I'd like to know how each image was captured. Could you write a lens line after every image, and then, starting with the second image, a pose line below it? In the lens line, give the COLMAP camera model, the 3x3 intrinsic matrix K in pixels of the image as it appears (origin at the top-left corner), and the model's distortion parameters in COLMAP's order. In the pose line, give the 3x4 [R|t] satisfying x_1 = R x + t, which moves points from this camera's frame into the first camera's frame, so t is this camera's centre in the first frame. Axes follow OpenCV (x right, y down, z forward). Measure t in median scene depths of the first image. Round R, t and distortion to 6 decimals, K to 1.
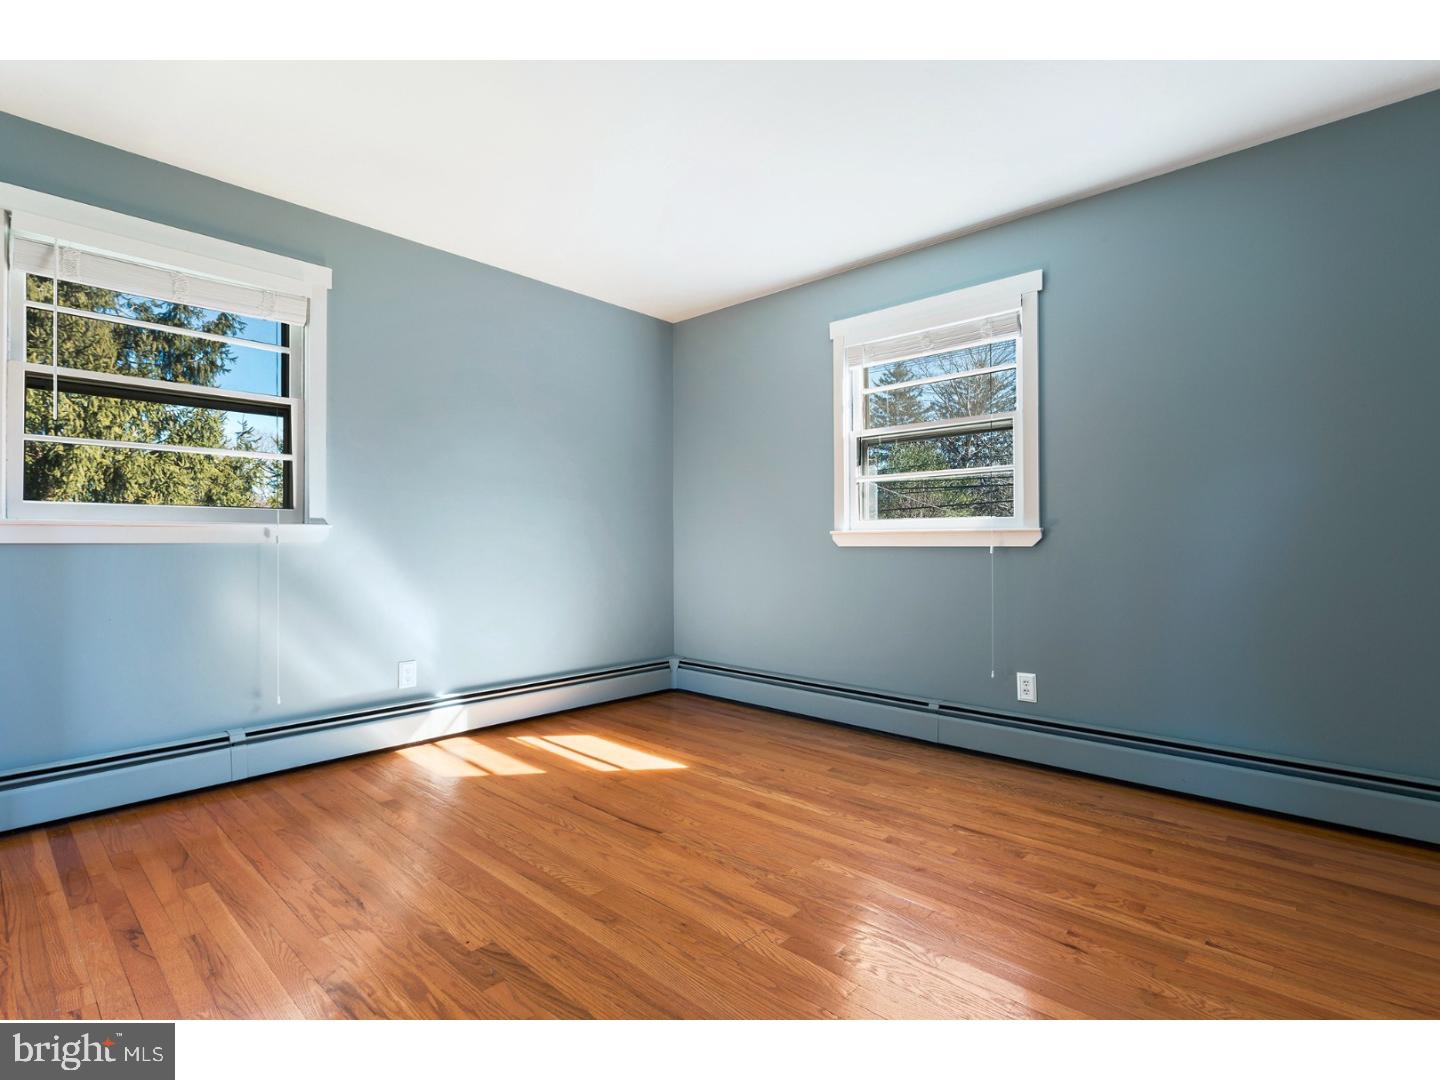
lens RADIAL K [[699.8, 0, 719.5], [0, 699.8, 566.1], [0, 0, 1]] dist [-0.000493, 0.000041]
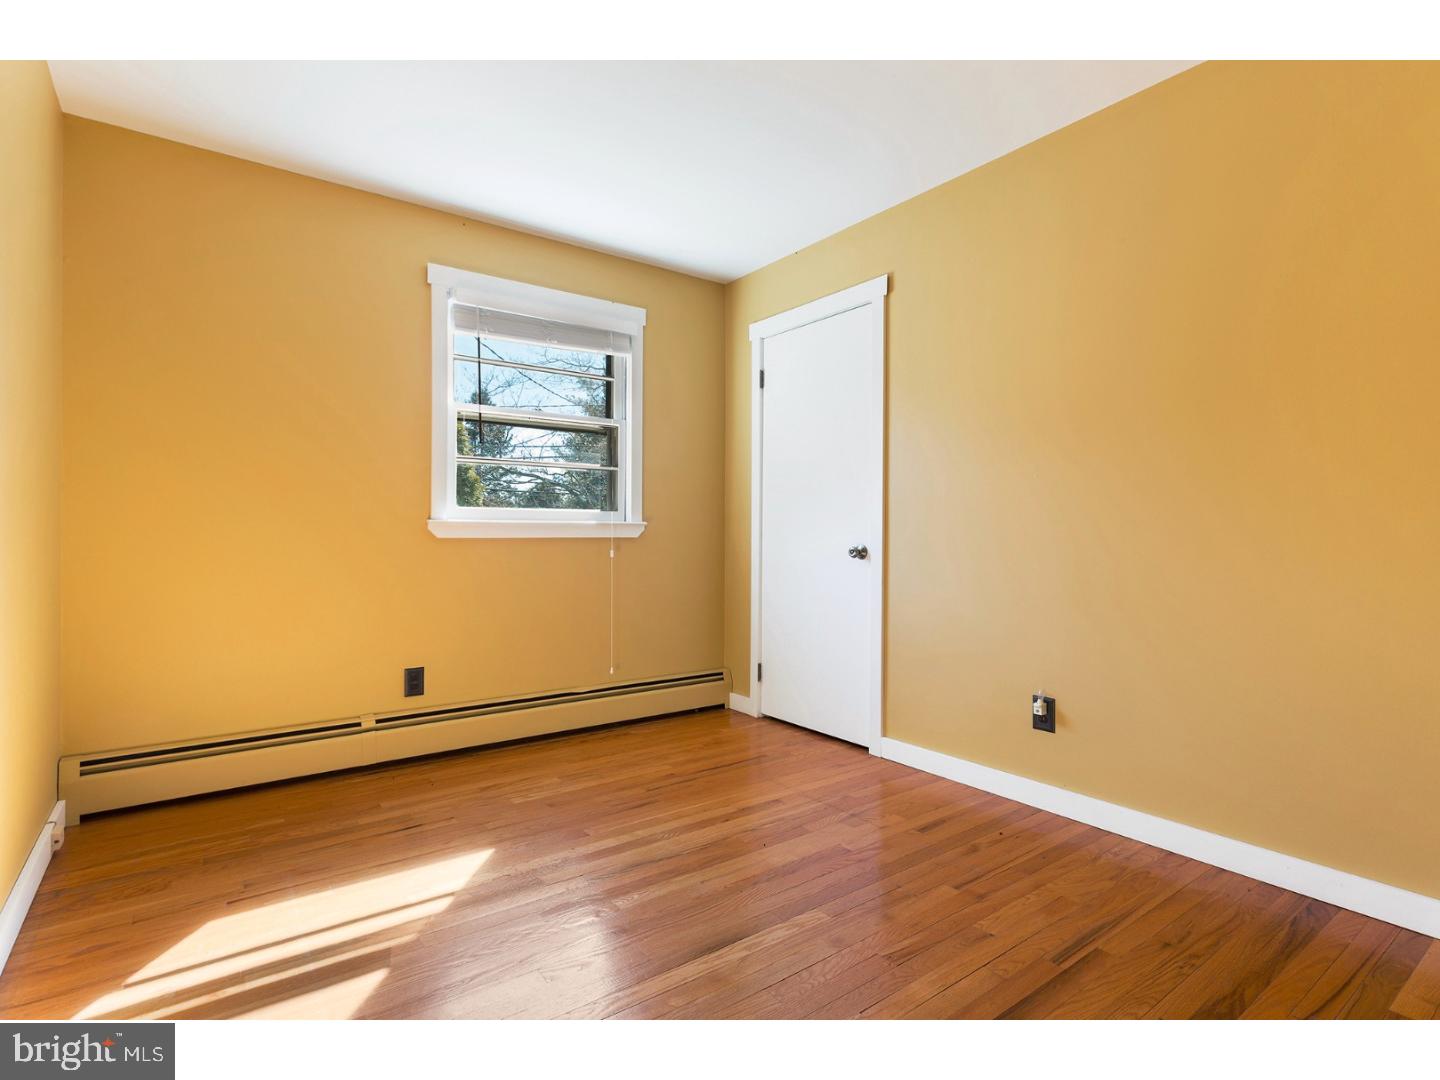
lens RADIAL K [[710.1, 0, 720.0], [0, 710.1, 540.0], [0, 0, 1]] dist [0.000419, 0.000631]
pose [[0.195605, -0.009064, 0.980641, -0.656637], [0.027453, 0.999616, 0.003763, -0.022165], [-0.980298, 0.026185, 0.195779, 0.579179]]
